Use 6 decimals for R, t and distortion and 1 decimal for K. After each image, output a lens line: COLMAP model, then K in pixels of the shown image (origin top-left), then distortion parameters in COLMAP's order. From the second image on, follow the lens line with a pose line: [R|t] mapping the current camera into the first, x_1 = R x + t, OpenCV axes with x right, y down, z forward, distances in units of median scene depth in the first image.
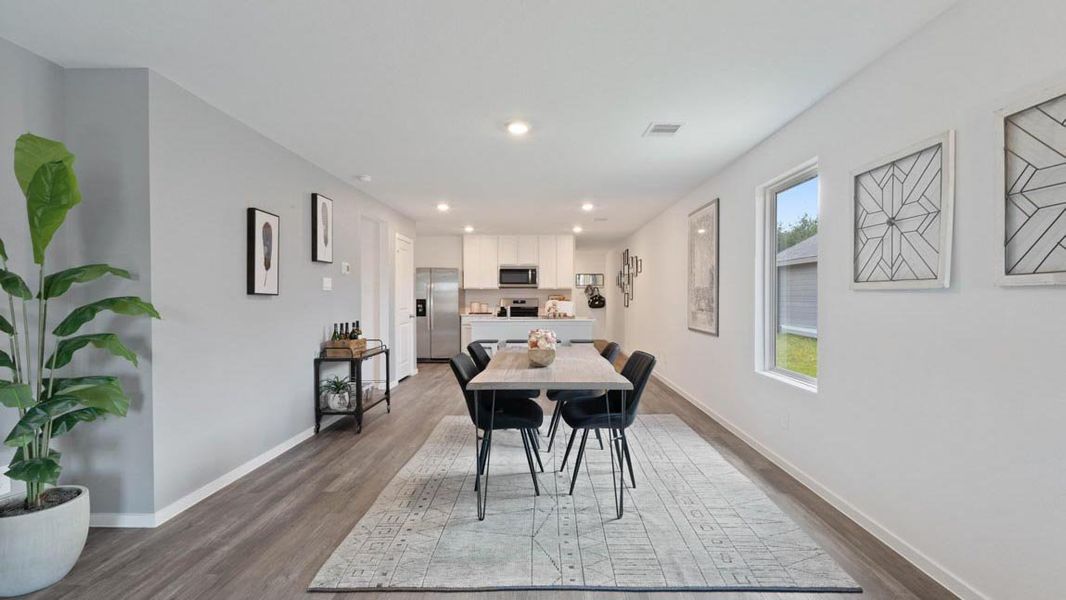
lens RADIAL K [[482.7, 0, 545.5], [0, 482.7, 301.5], [0, 0, 1]] dist [-0.000266, -0.000018]
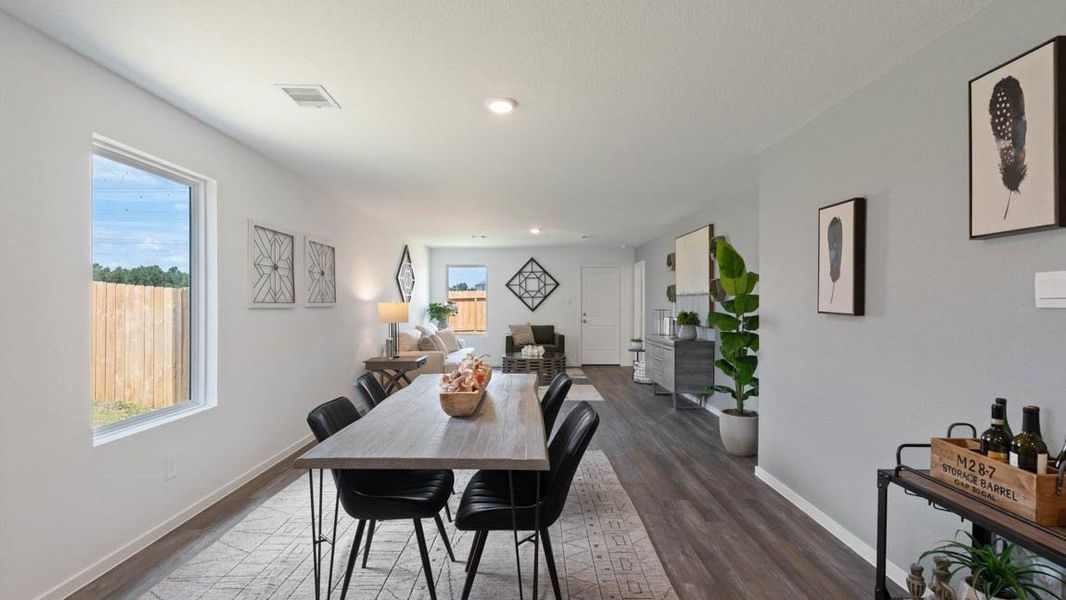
lens RADIAL K [[473.0, 0, 533.7], [0, 473.0, 301.5], [0, 0, 1]] dist [-0.000397, 0.000112]
pose [[-0.999950, -0.000526, -0.009990, -0.055799], [-0.000590, 0.999979, 0.006440, -0.021075], [0.009986, 0.006446, -0.999929, 0.964755]]
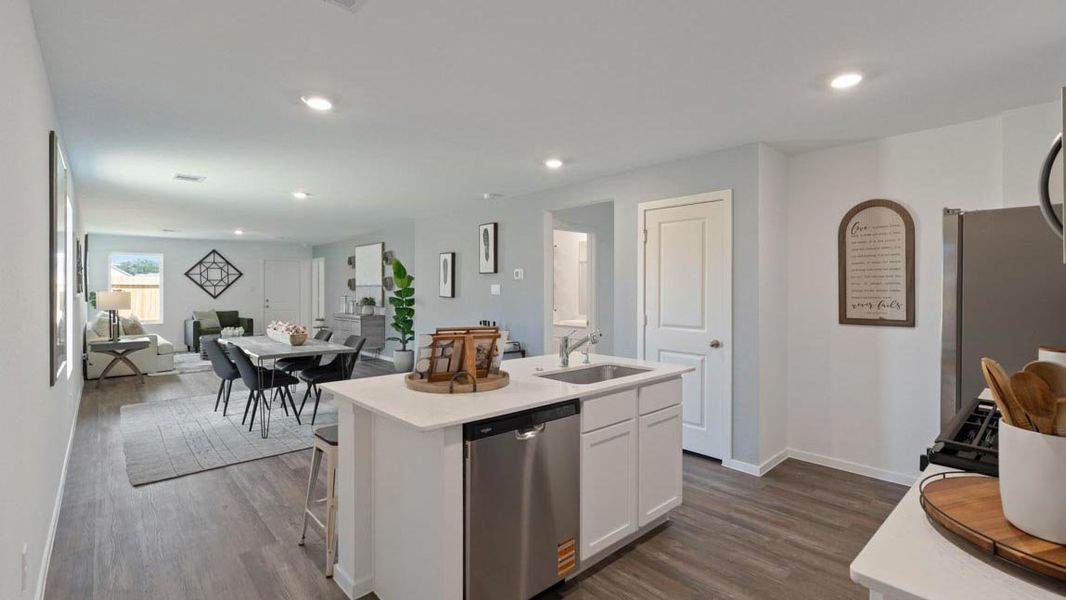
lens RADIAL K [[480.8, 0, 531.3], [0, 480.8, 287.9], [0, 0, 1]] dist [-0.002657, -0.000154]
pose [[-0.745593, -0.001222, -0.666401, 0.233344], [-0.006833, 0.999960, 0.005812, -0.035030], [0.666367, 0.008887, -0.745571, 1.456459]]
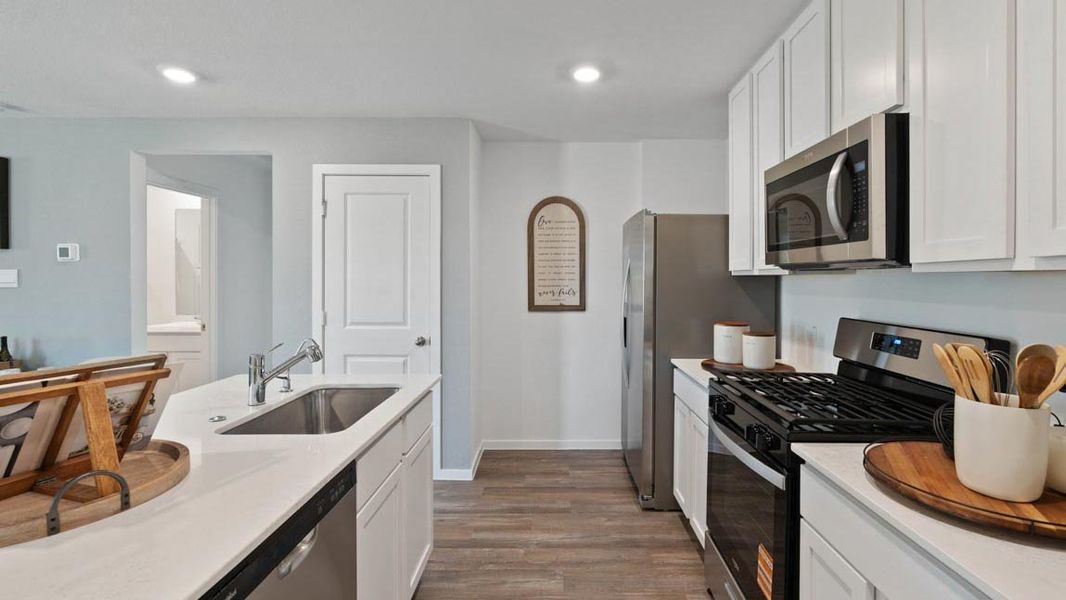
lens RADIAL K [[490.0, 0, 561.6], [0, 490.0, 280.8], [0, 0, 1]] dist [-0.000520, 0.000158]
pose [[0.004708, 0.006713, -0.999966, 0.191818], [-0.011366, 0.999913, 0.006659, -0.033843], [0.999924, 0.011334, 0.004784, 1.314743]]
